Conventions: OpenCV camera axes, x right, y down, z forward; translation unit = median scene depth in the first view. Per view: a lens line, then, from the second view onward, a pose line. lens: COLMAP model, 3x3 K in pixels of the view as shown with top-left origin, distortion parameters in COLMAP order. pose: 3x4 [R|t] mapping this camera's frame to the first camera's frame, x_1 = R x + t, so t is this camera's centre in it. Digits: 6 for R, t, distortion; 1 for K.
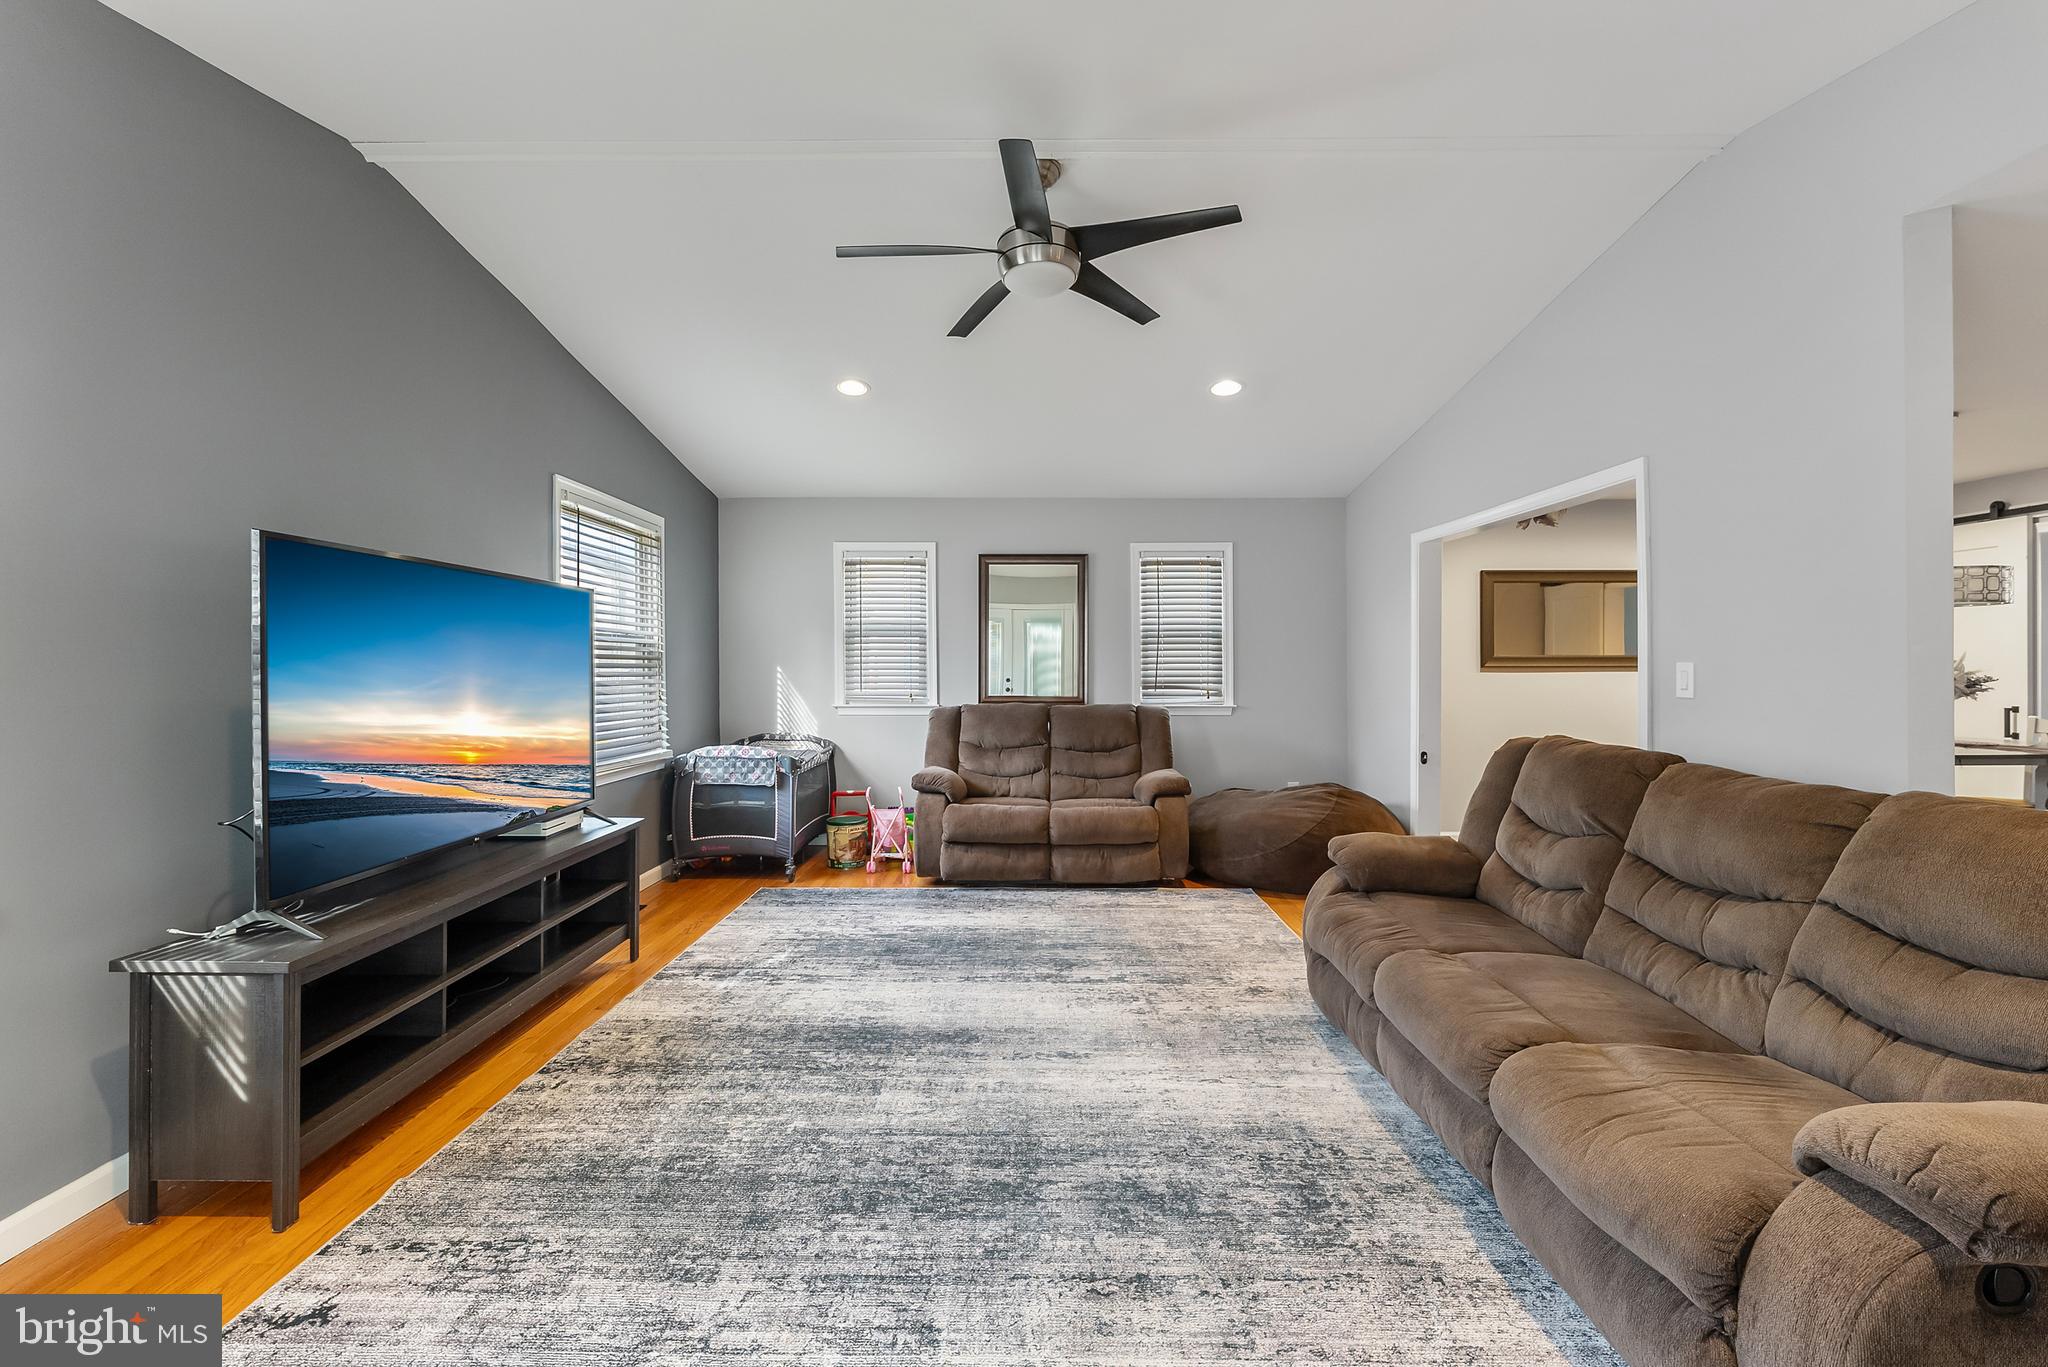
lens RADIAL K [[844.7, 0, 1020.5], [0, 844.7, 675.5], [0, 0, 1]] dist [0.003284, -0.001289]
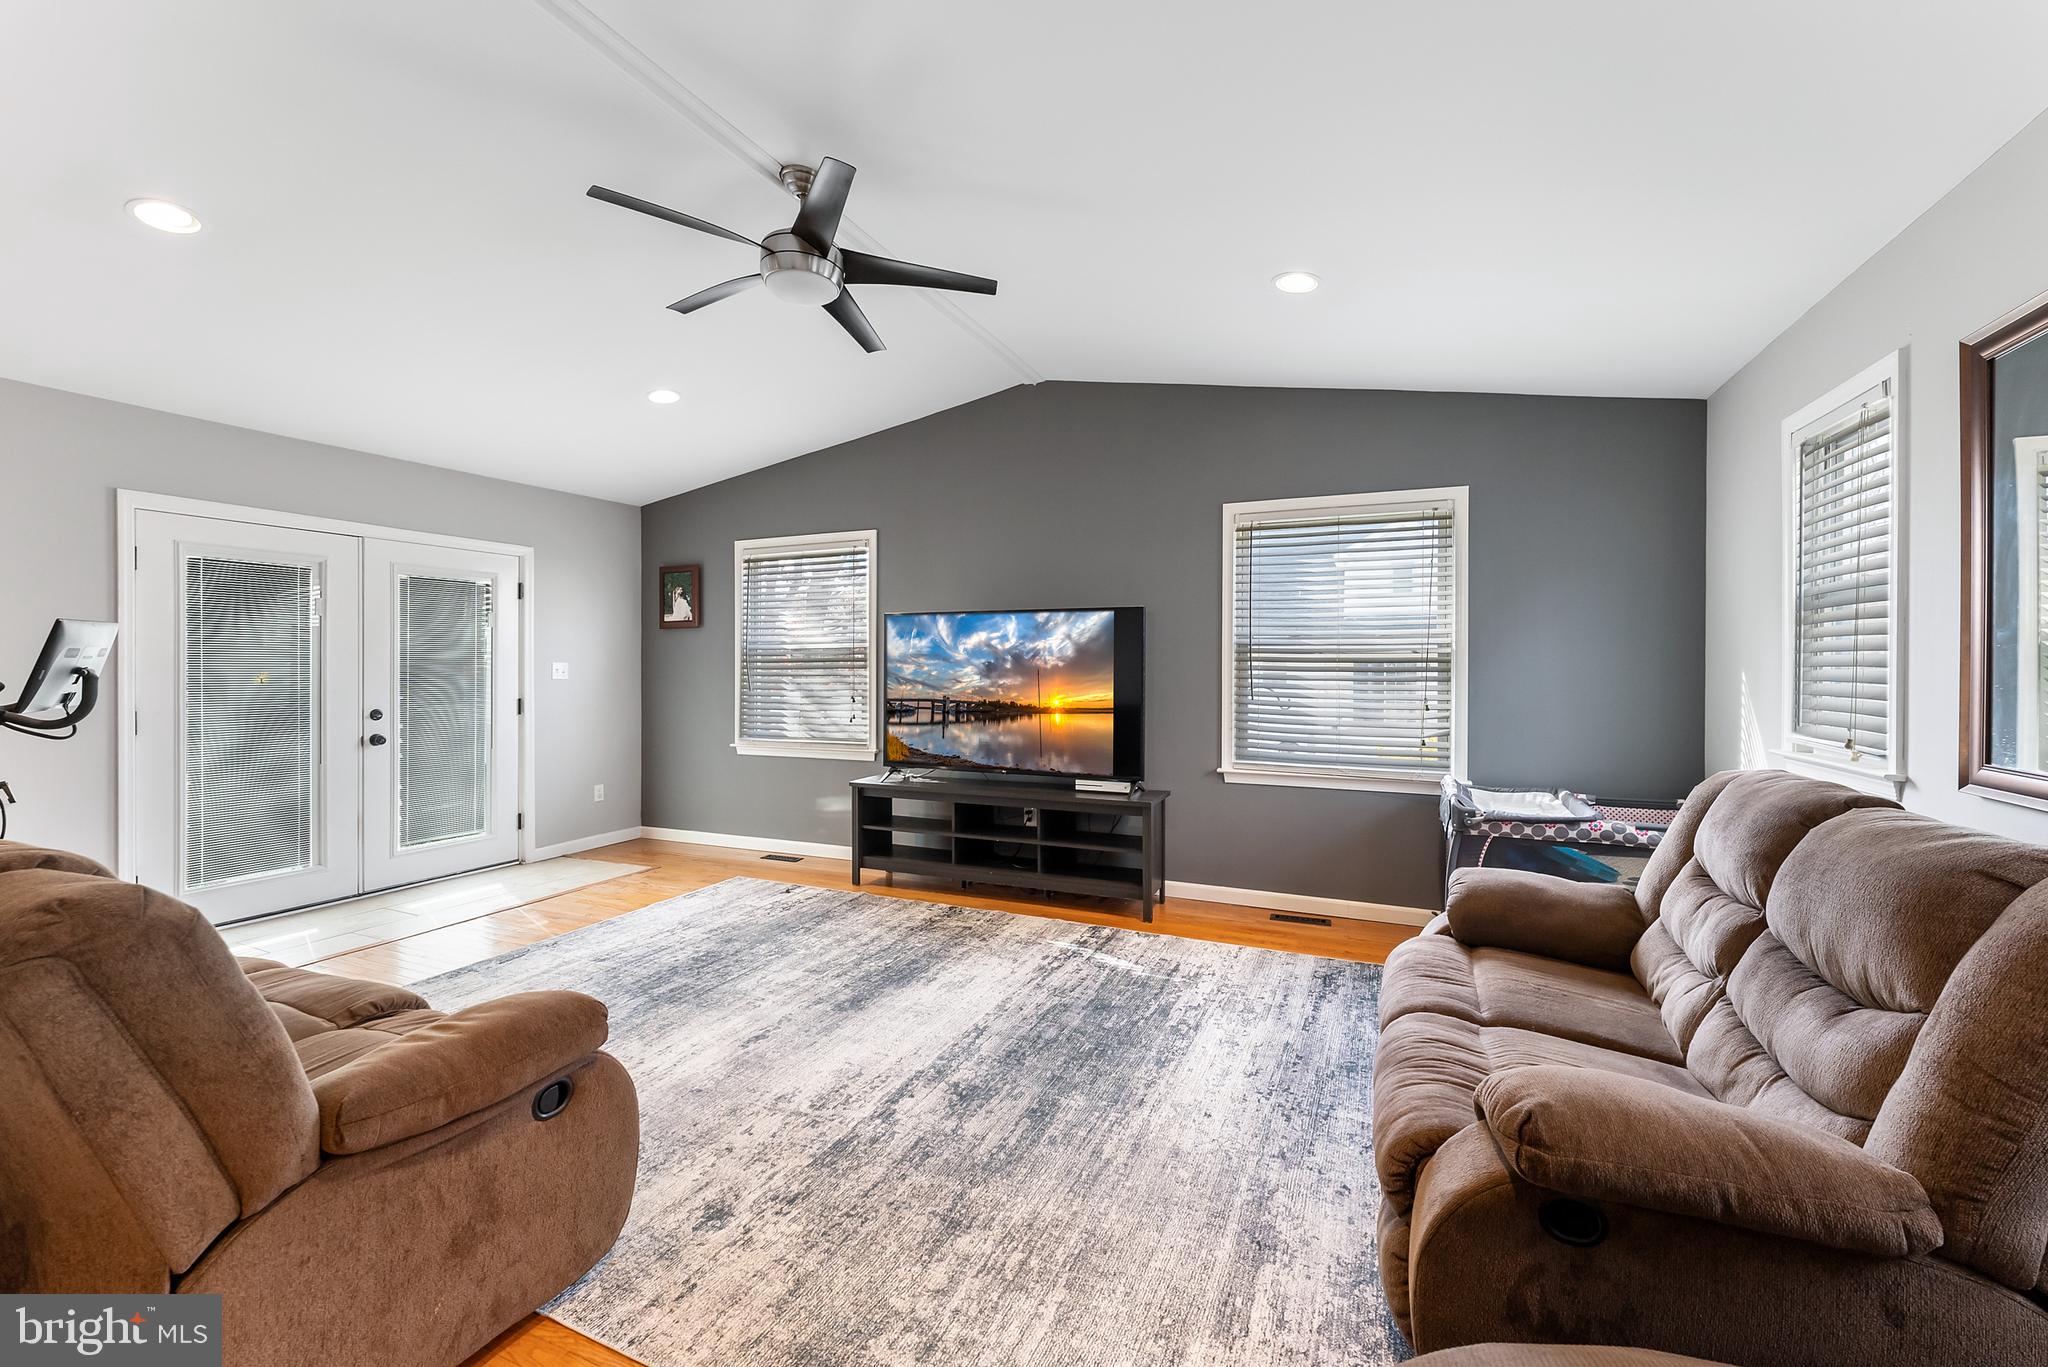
lens RADIAL K [[844.7, 0, 1020.4], [0, 844.7, 672.0], [0, 0, 1]] dist [0.003284, -0.001289]
pose [[-0.404477, 0.002738, -0.914544, 0.767762], [-0.012606, 0.999884, 0.008569, -0.014290], [0.914461, 0.014995, -0.404395, 1.498624]]
